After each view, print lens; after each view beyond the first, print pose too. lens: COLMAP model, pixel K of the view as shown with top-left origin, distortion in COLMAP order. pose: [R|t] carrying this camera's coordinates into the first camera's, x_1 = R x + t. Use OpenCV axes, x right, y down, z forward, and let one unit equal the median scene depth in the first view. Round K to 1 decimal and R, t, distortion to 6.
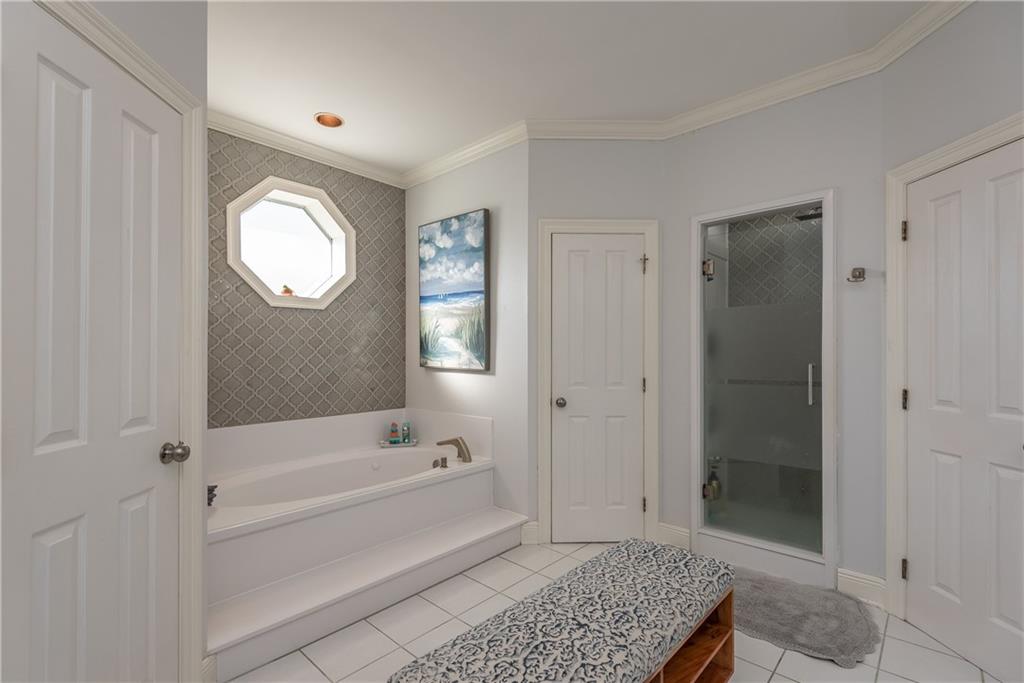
lens RADIAL K [[479.9, 0, 510.2], [0, 479.9, 358.1], [0, 0, 1]] dist [0.021683, -0.000123]
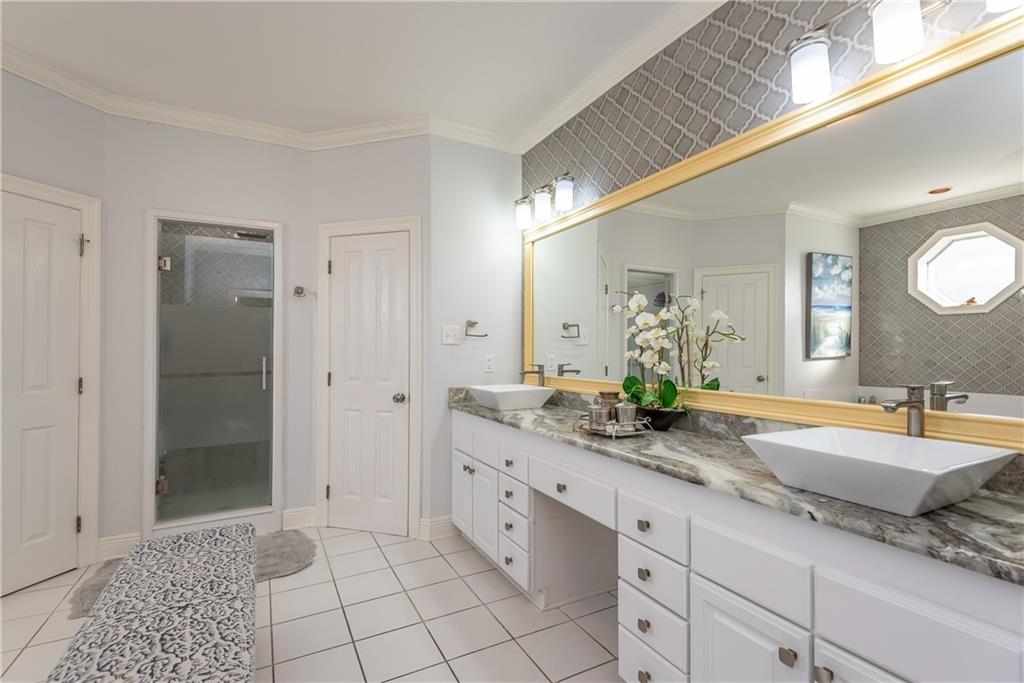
lens RADIAL K [[479.9, 0, 510.2], [0, 479.9, 358.1], [0, 0, 1]] dist [0.021683, -0.000123]
pose [[0.340732, -0.026420, 0.939789, -0.366969], [0.007644, 0.999650, 0.025332, -0.012611], [-0.940129, -0.001448, 0.340815, -0.028300]]
